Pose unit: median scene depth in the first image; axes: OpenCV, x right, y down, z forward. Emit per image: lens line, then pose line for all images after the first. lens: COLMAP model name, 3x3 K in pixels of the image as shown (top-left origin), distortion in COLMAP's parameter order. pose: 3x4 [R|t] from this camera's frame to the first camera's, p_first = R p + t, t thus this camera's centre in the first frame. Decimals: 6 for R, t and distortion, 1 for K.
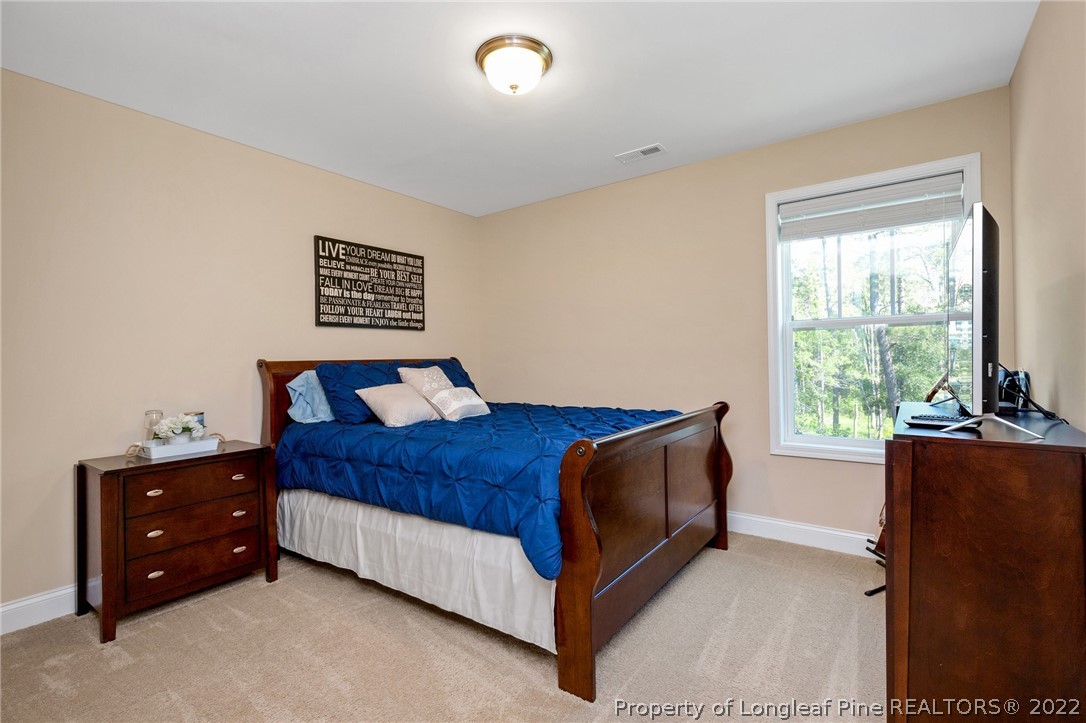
lens RADIAL K [[495.7, 0, 543.3], [0, 495.7, 360.4], [0, 0, 1]] dist [0.000064, -0.000387]
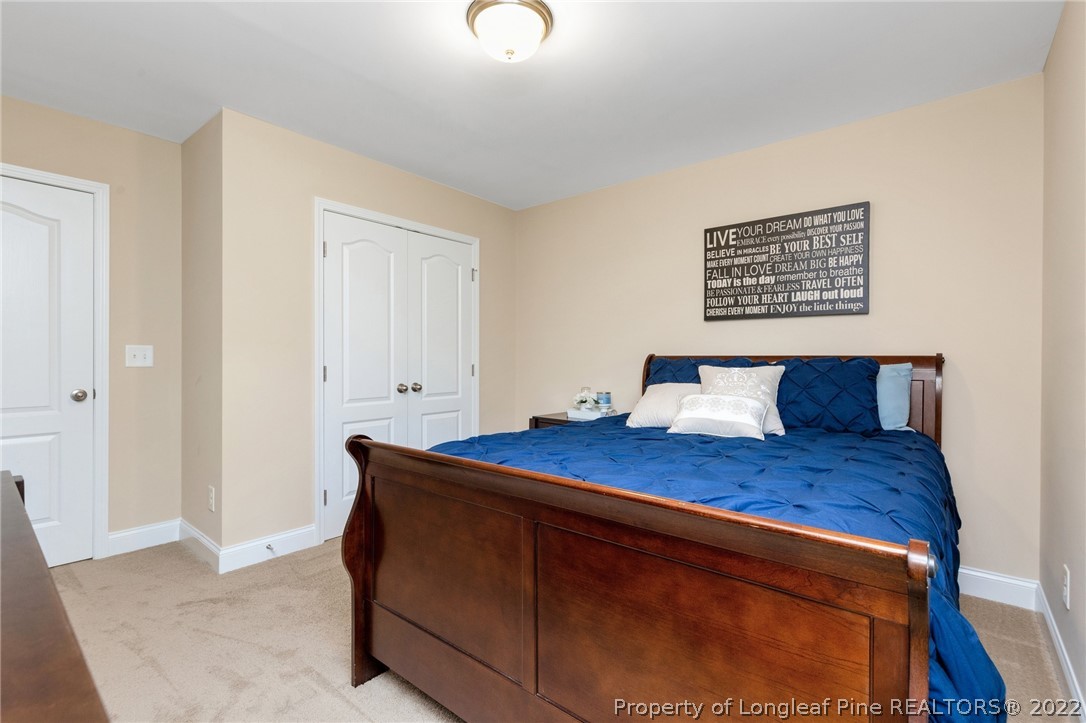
lens RADIAL K [[495.7, 0, 540.3], [0, 495.7, 360.1], [0, 0, 1]] dist [0.000064, -0.000387]
pose [[-0.083049, 0.023704, -0.996263, 0.519372], [-0.006458, 0.999683, 0.024324, -0.012035], [0.996525, 0.008454, -0.082870, 0.699183]]
